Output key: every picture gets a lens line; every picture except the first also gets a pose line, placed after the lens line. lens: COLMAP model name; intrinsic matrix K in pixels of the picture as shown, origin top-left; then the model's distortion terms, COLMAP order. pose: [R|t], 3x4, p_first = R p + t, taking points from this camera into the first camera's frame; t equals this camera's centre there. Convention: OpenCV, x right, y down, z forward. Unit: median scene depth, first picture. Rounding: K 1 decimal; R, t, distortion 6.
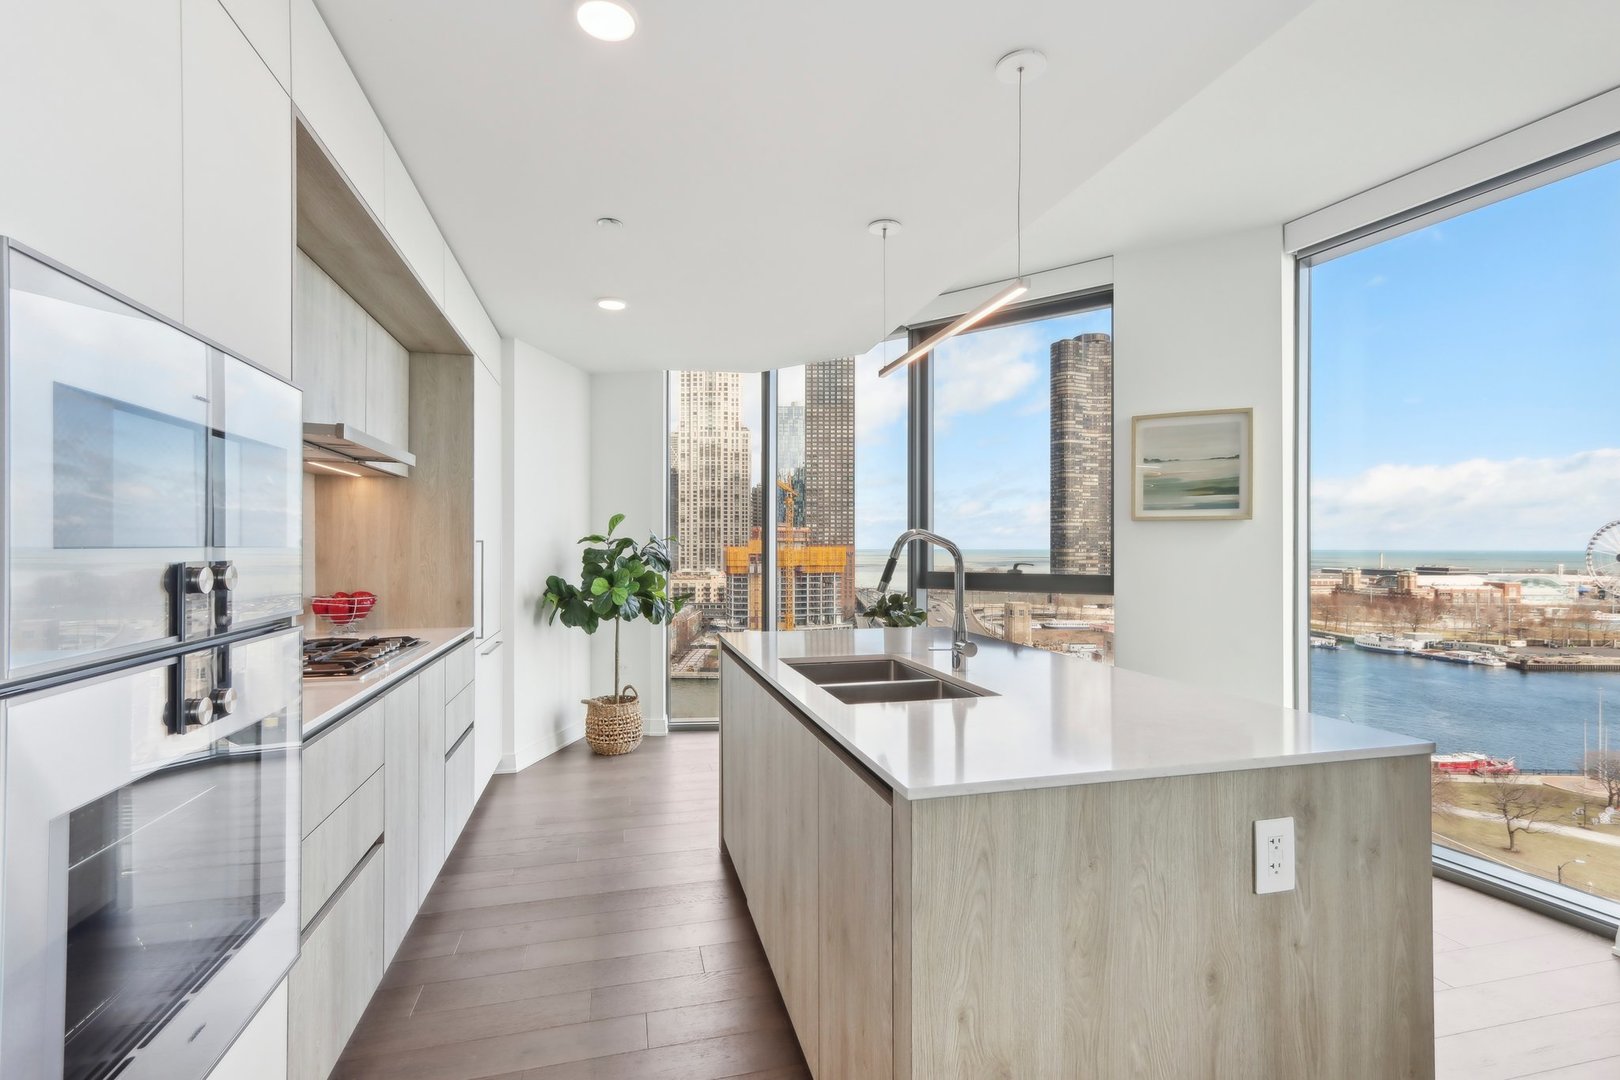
lens RADIAL K [[751.5, 0, 810.0], [0, 751.5, 540.0], [0, 0, 1]] dist [0.009204, 0.000312]
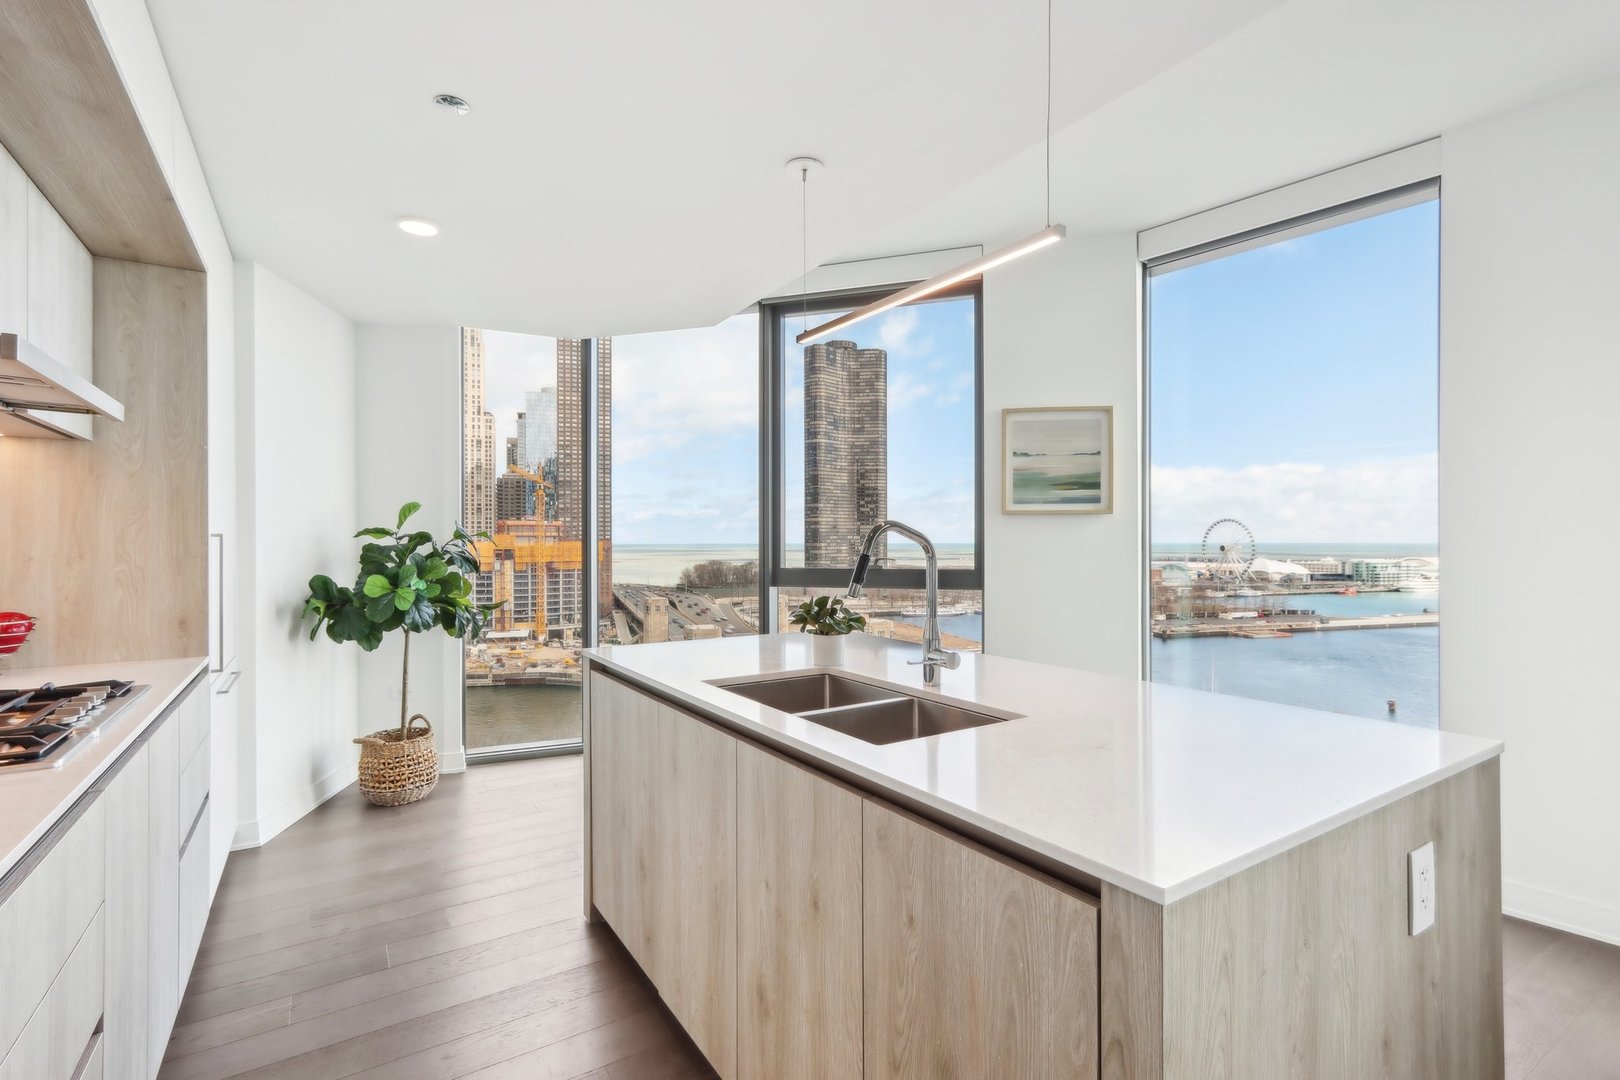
lens RADIAL K [[746.8, 0, 803.4], [0, 746.8, 538.0], [0, 0, 1]] dist [0.011151, 0.000328]
pose [[0.949333, -0.001672, 0.314266, -0.108701], [0.000196, 0.999989, 0.004726, 0.000837], [-0.314271, -0.004425, 0.949323, 0.121050]]
